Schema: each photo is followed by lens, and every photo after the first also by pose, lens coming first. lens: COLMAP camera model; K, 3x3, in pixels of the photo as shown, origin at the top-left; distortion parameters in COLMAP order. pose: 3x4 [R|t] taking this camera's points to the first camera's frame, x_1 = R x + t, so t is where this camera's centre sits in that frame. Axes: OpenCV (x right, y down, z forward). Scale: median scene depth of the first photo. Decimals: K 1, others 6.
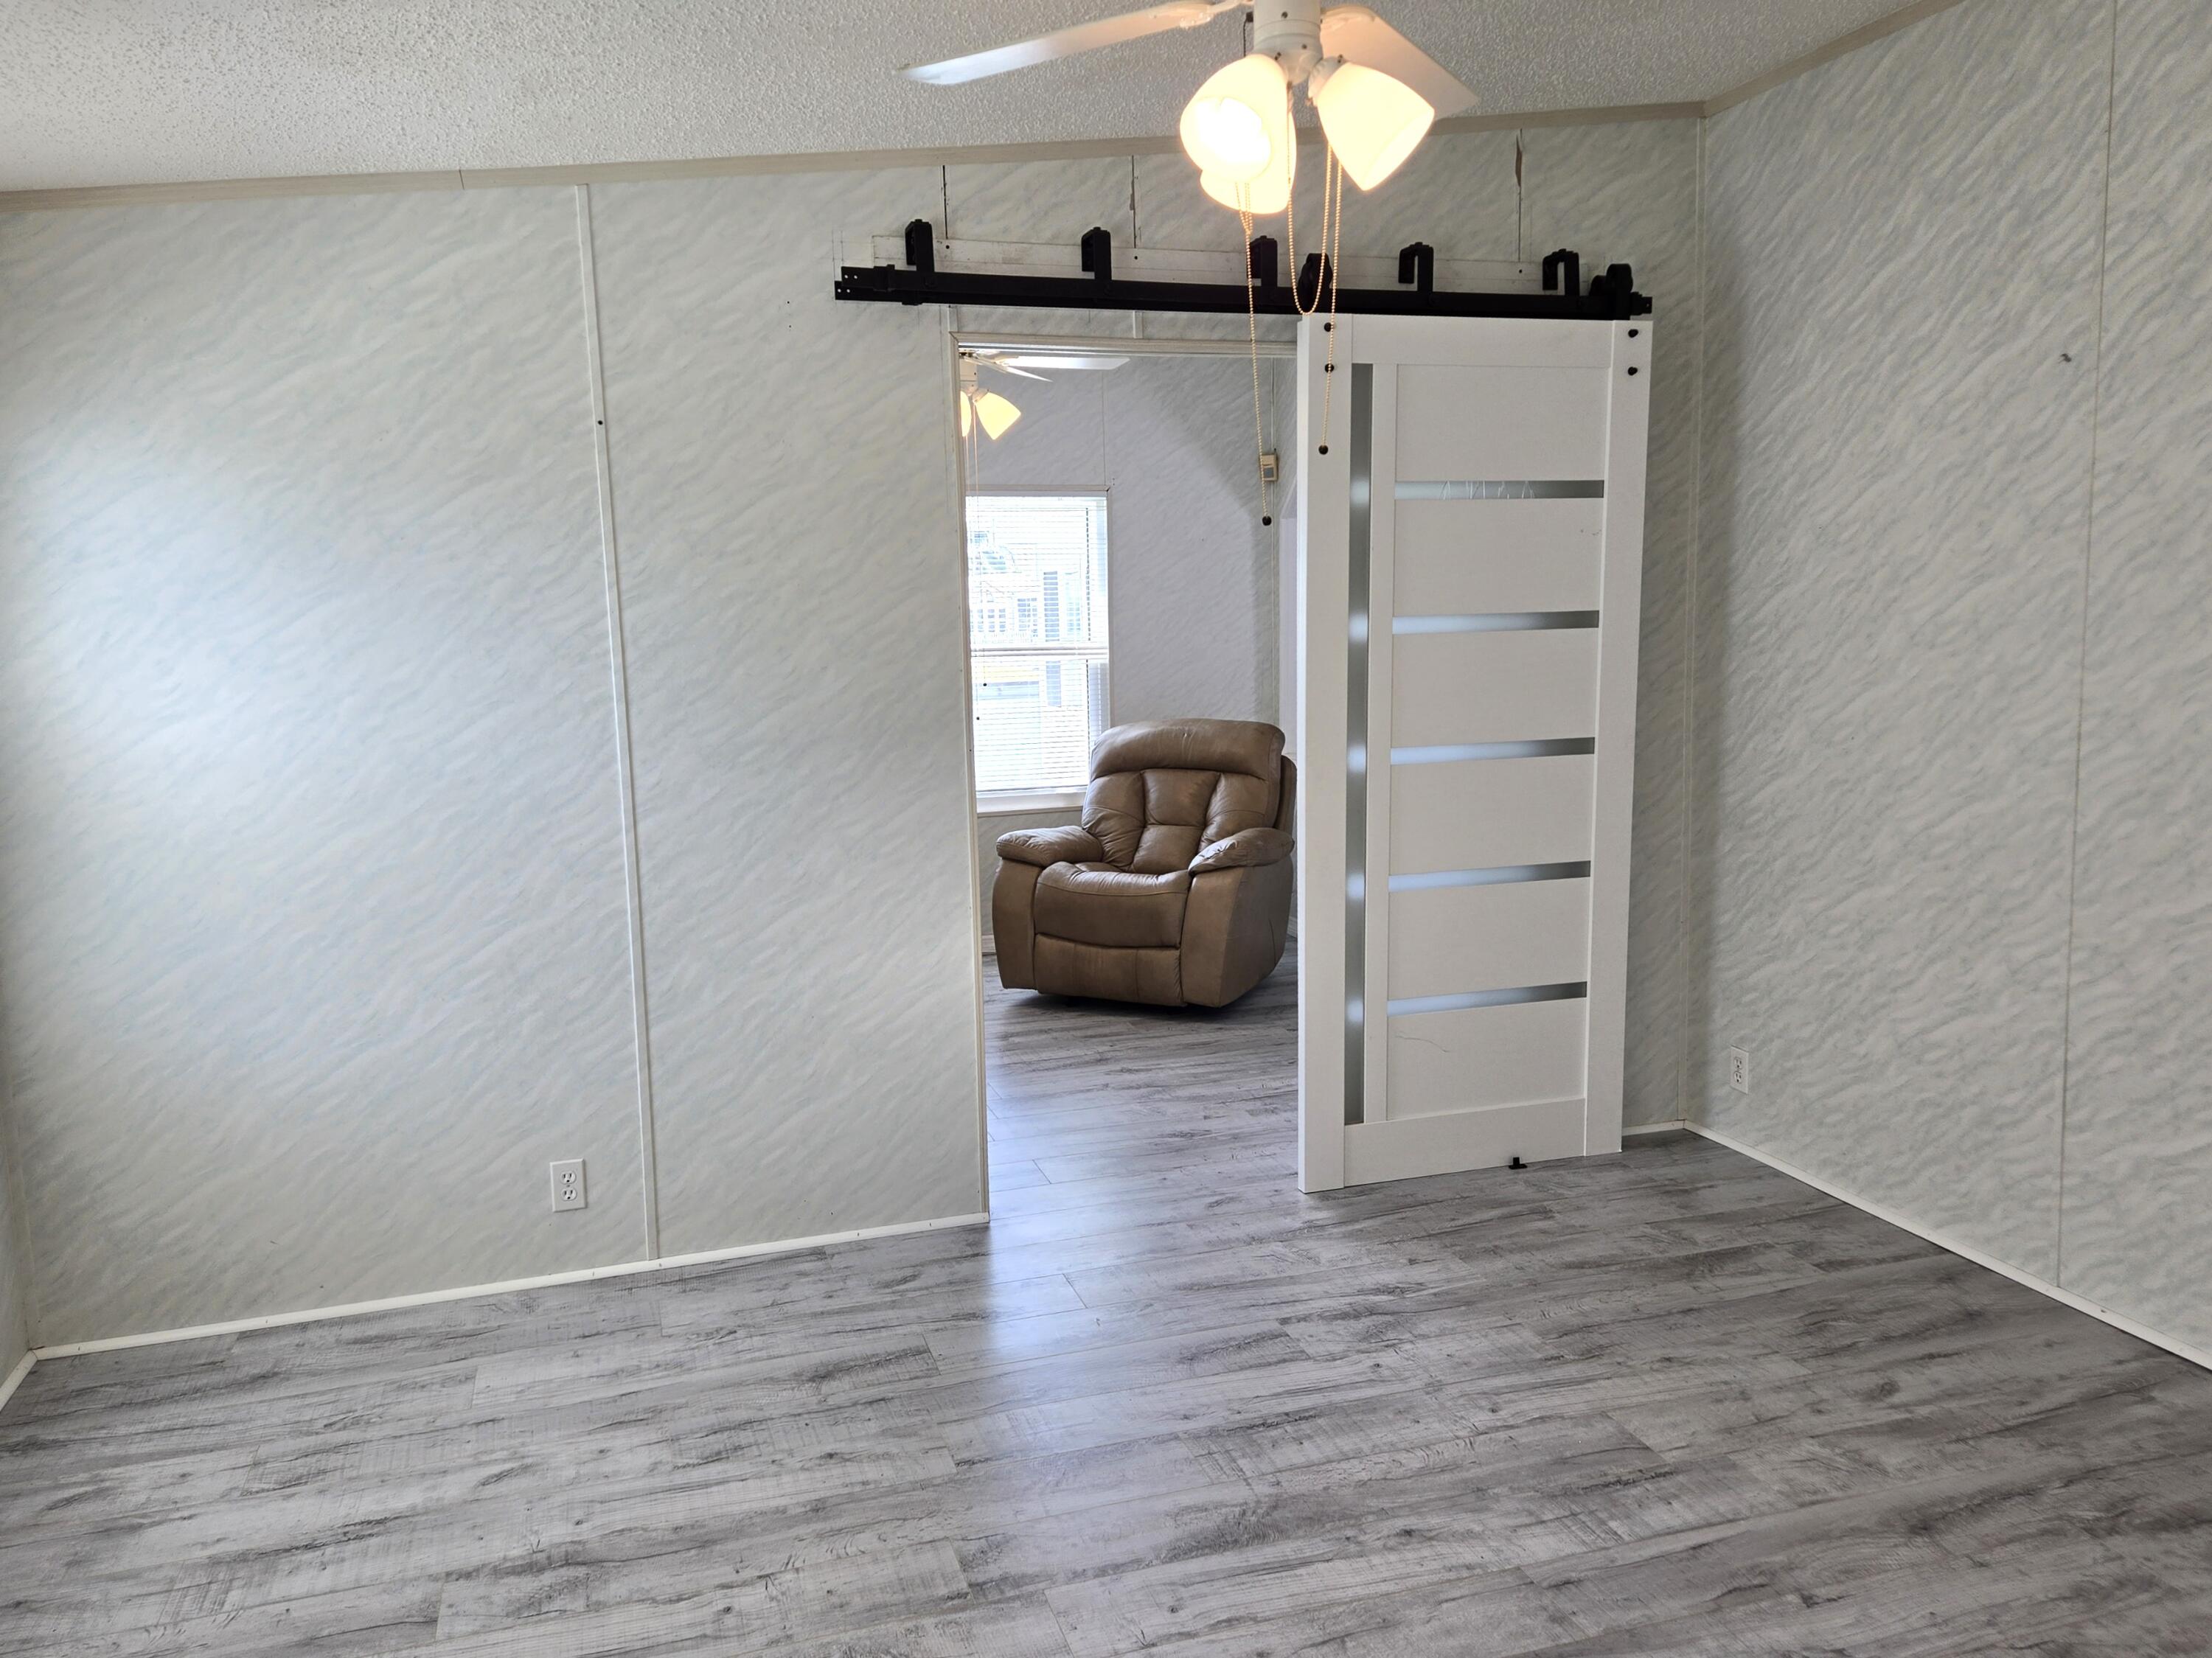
lens RADIAL K [[1482.9, 0, 1120.2], [0, 1482.9, 832.3], [0, 0, 1]] dist [0.085315, -0.075980]
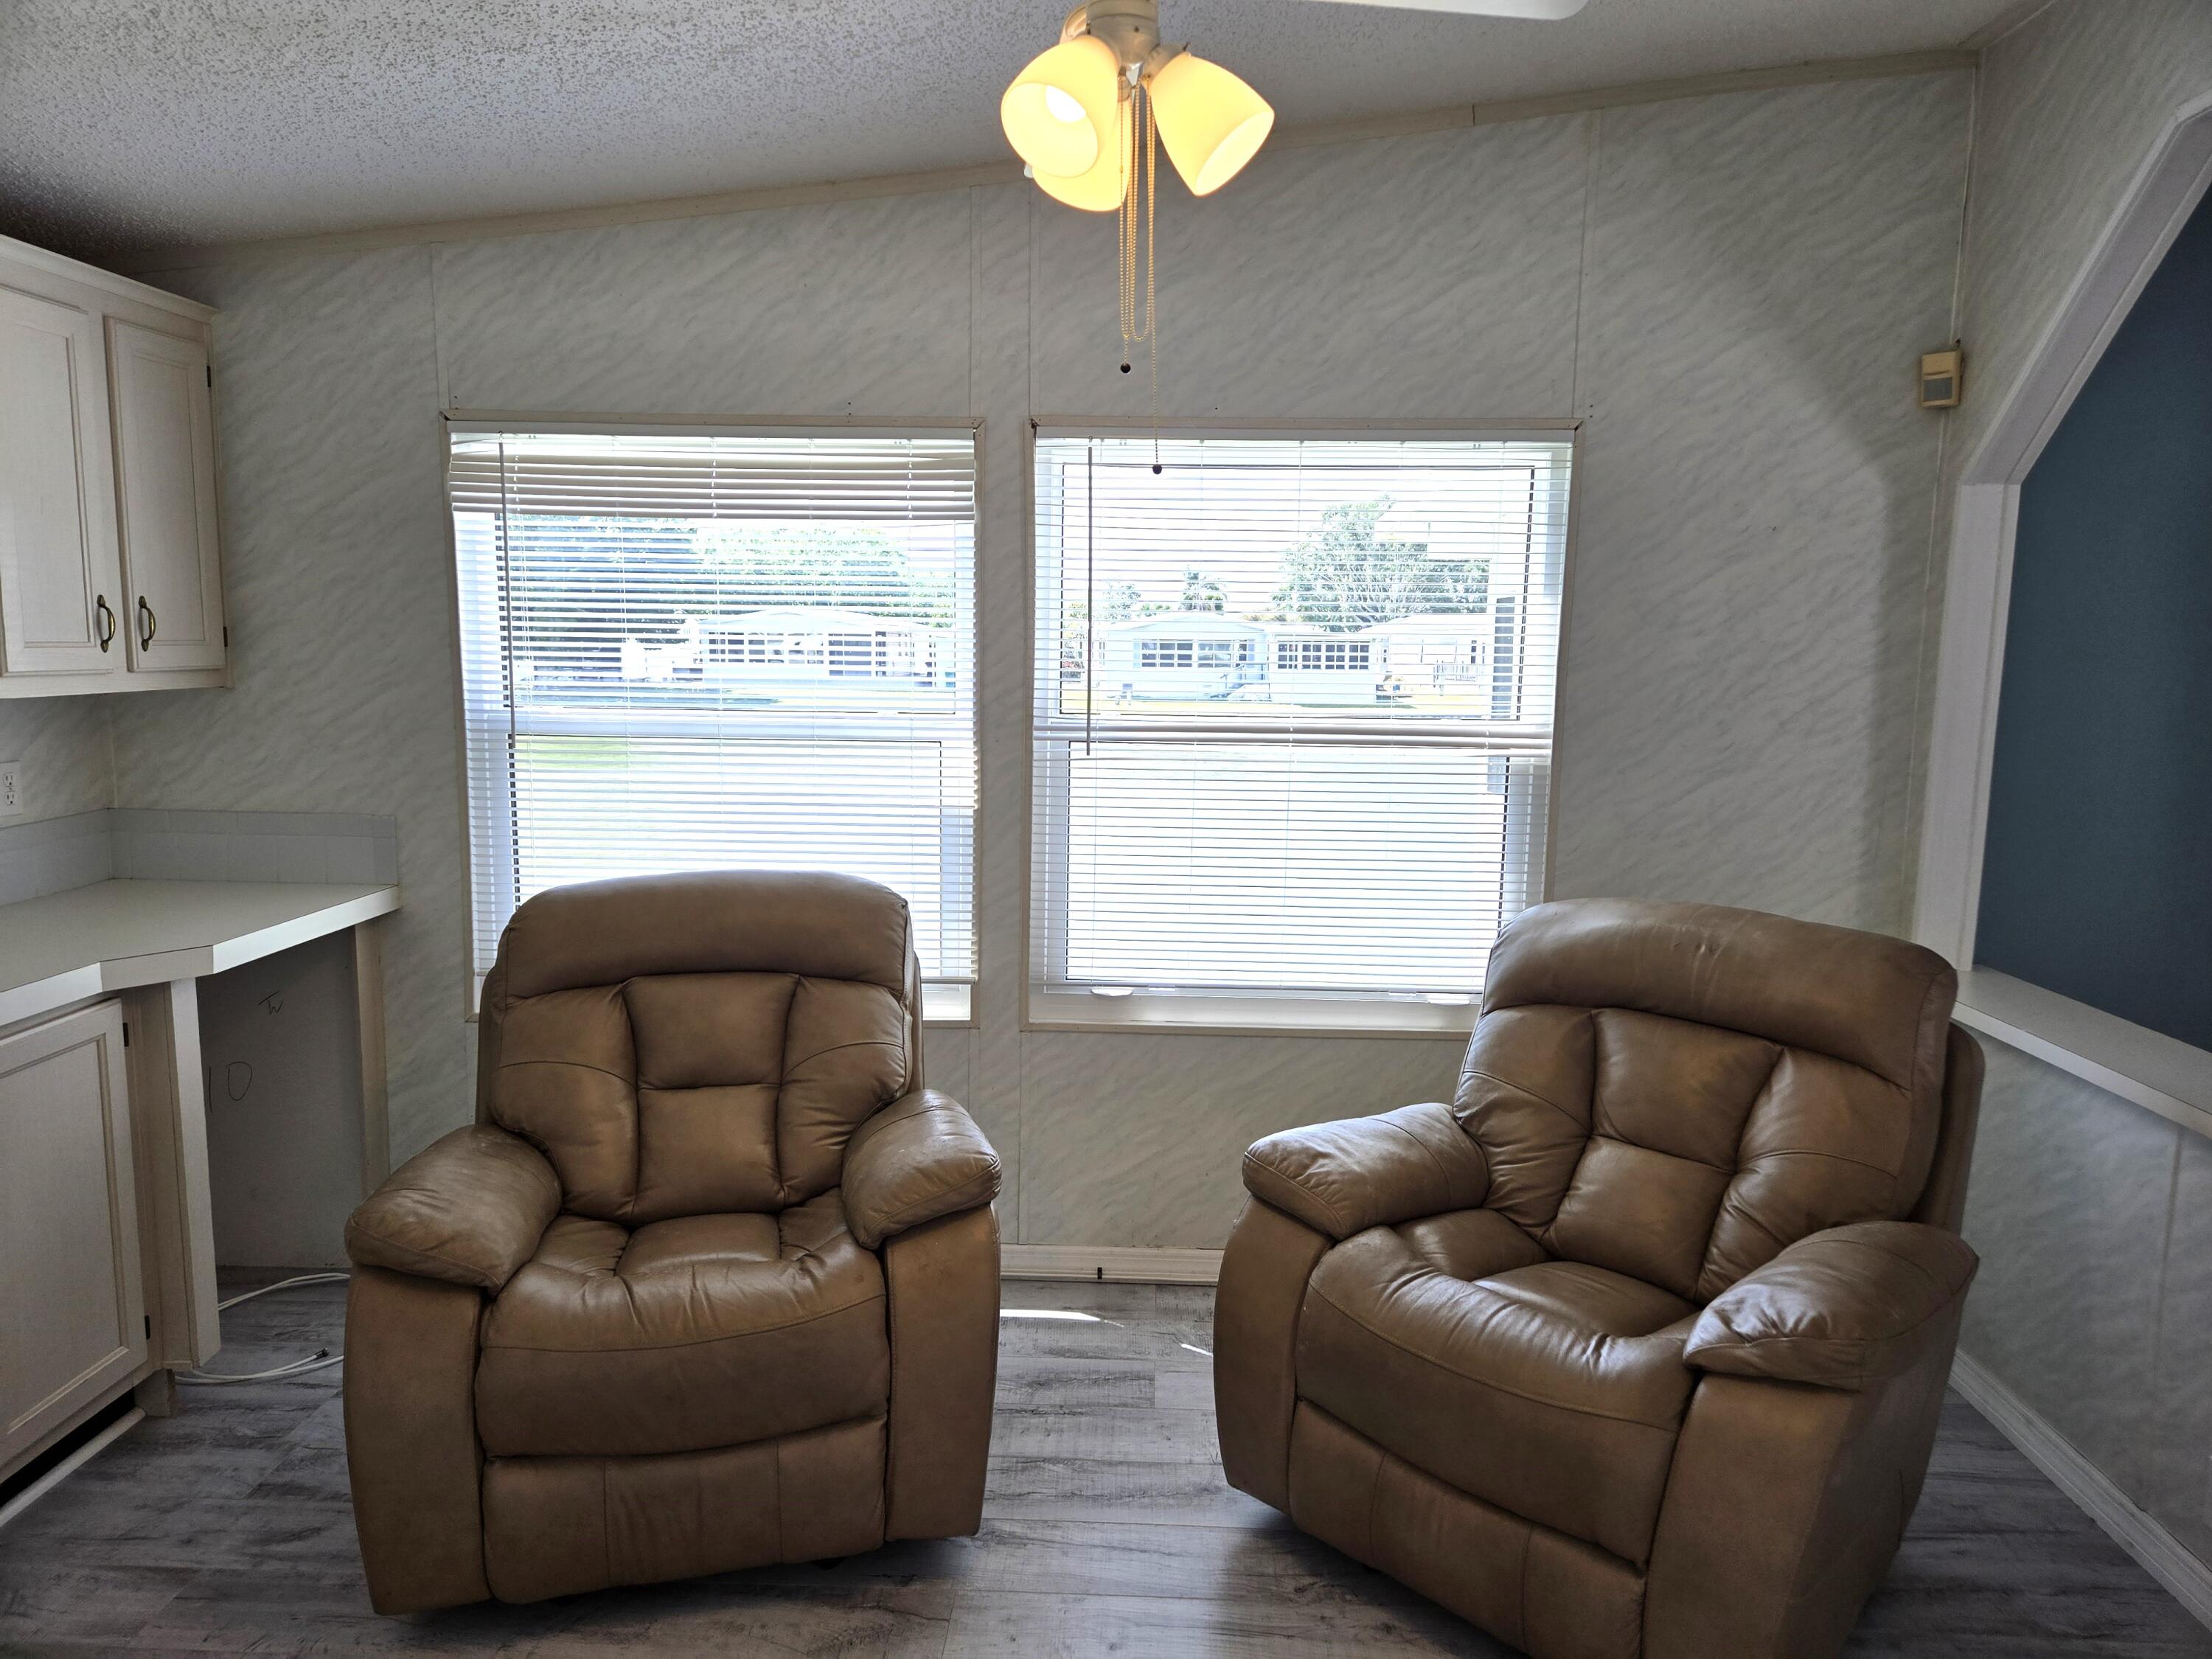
lens RADIAL K [[1455.8, 0, 1111.3], [0, 1455.8, 817.9], [0, 0, 1]] dist [0.080105, -0.066889]
pose [[0.941049, 0.077695, -0.329228, 0.019533], [-0.086948, 0.996122, -0.013452, -0.084099], [0.326906, 0.041285, 0.944155, 0.524043]]
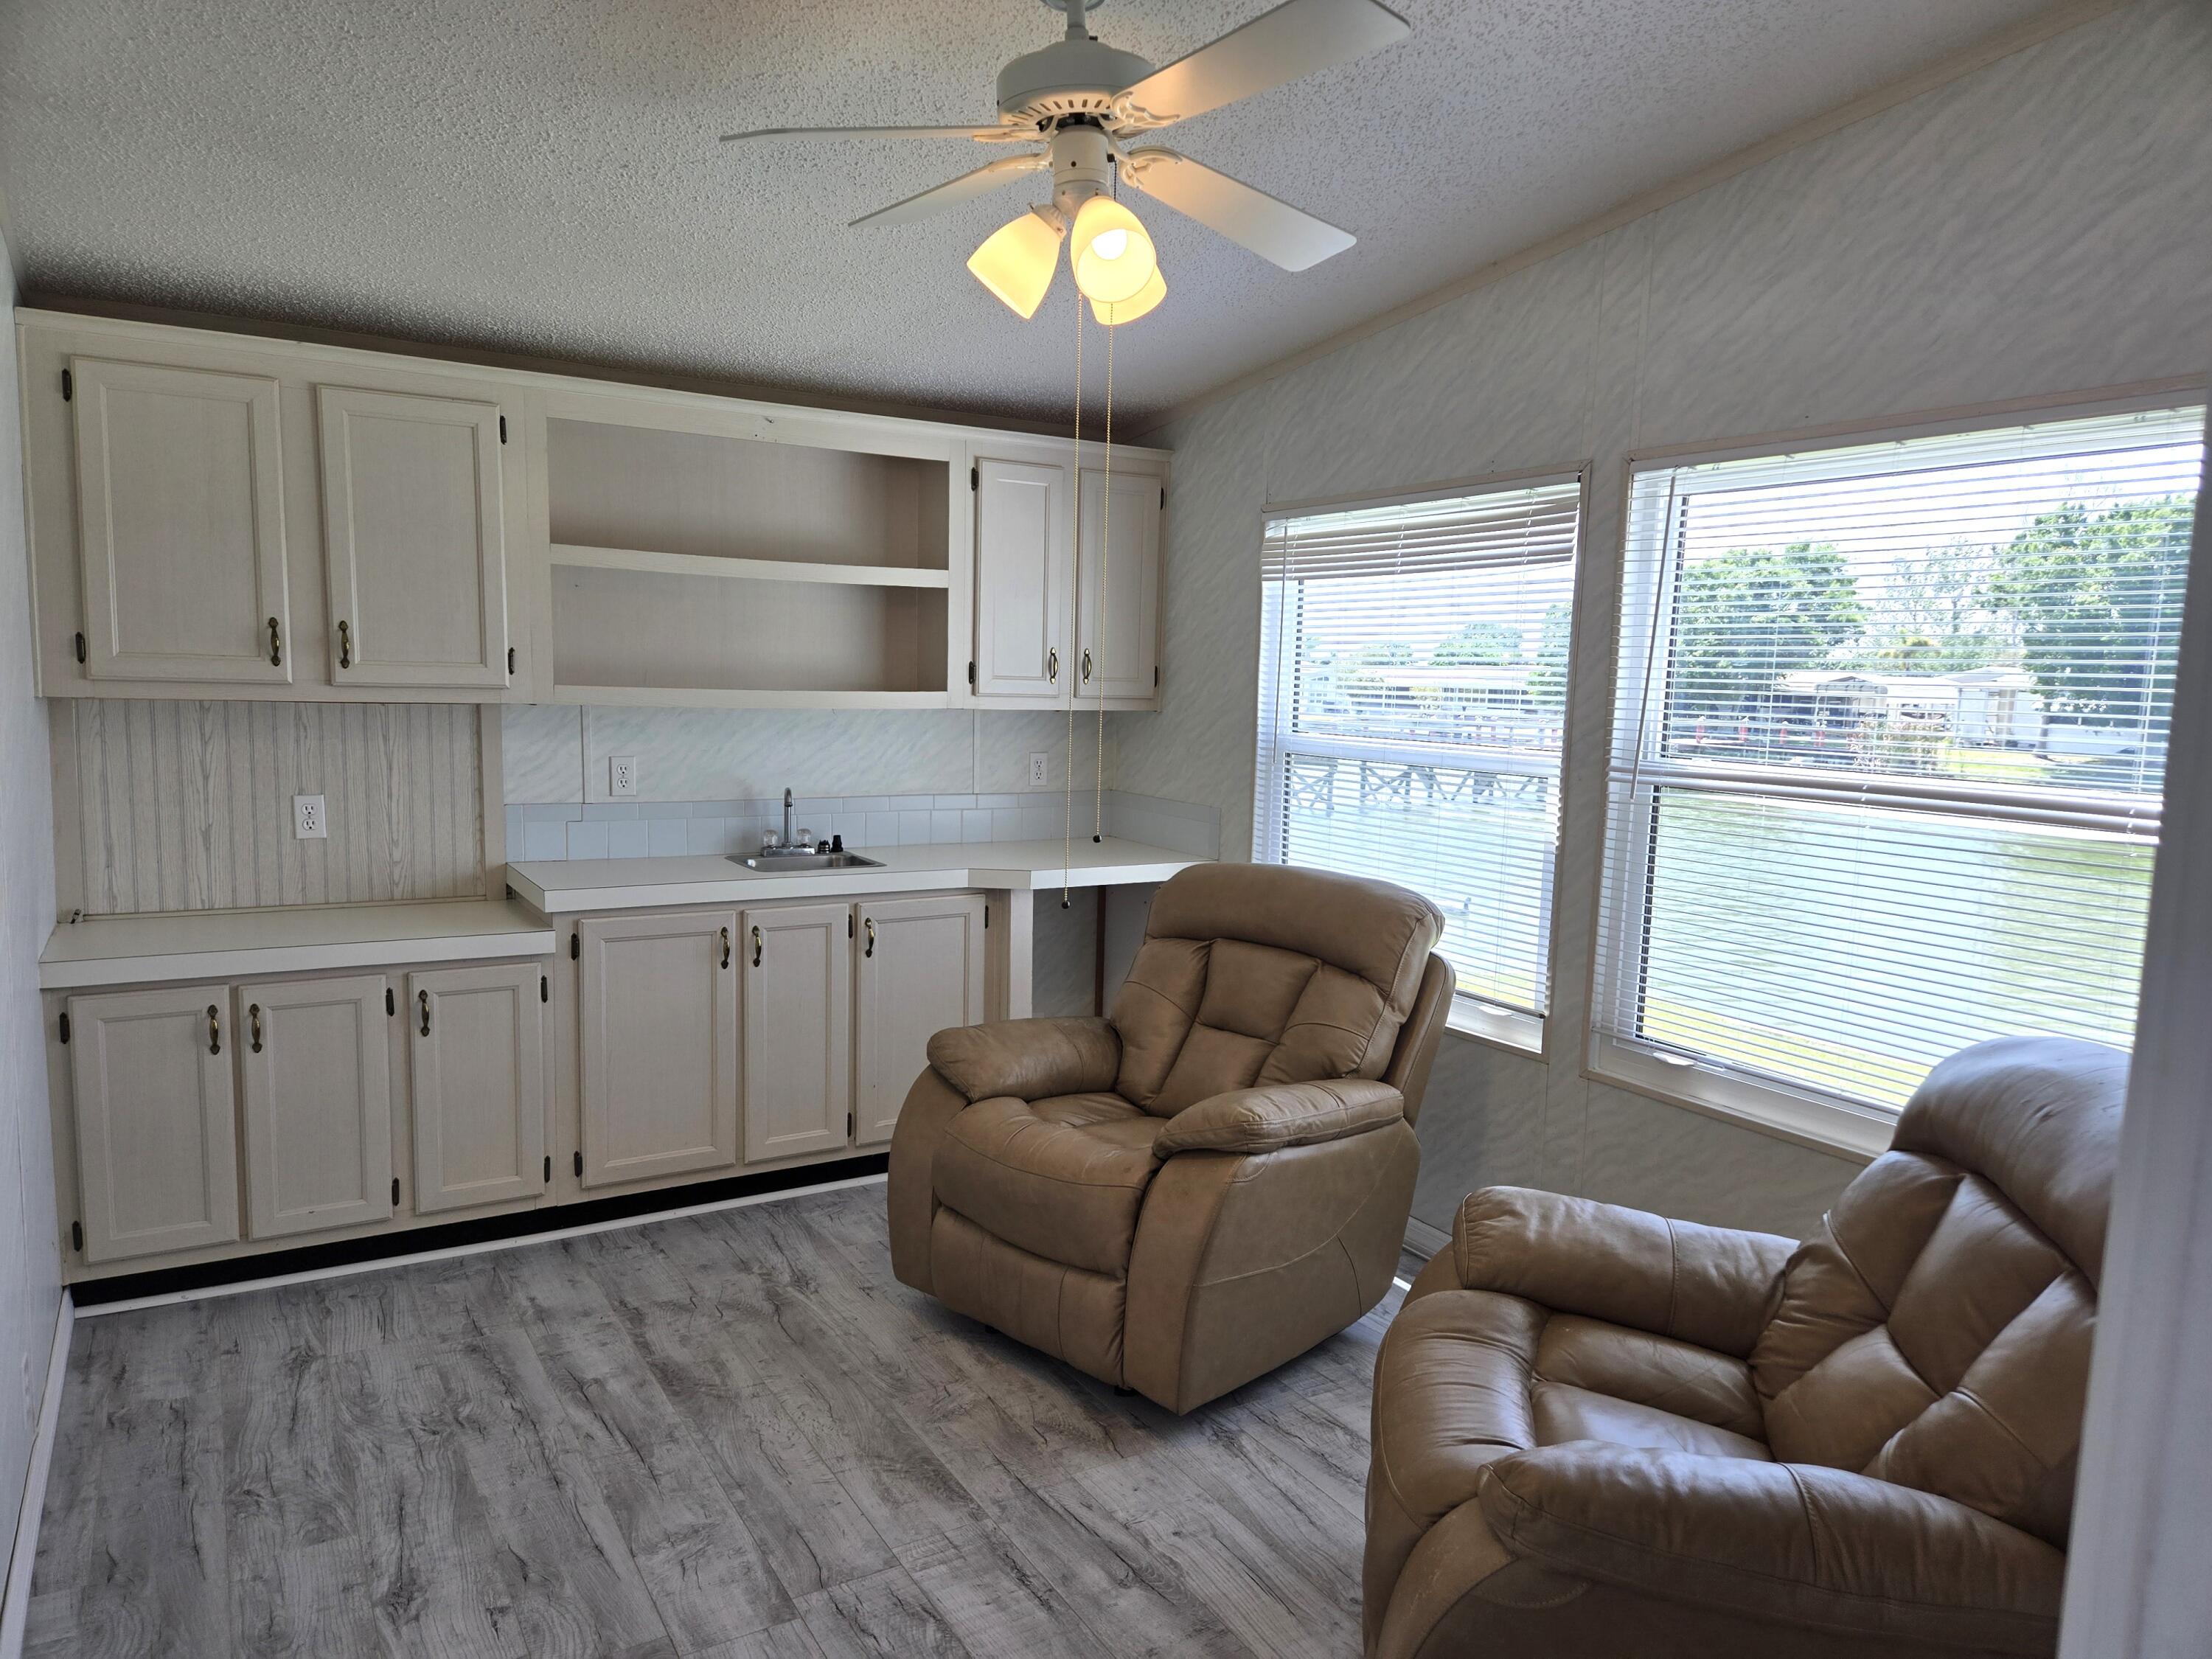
lens RADIAL K [[1483.1, 0, 1120.2], [0, 1483.1, 832.8], [0, 0, 1]] dist [0.085315, -0.075980]
pose [[0.237426, 0.136762, -0.961730, 0.305543], [-0.179427, 0.979179, 0.094947, -0.120494], [0.954691, 0.150017, 0.257021, 0.726544]]
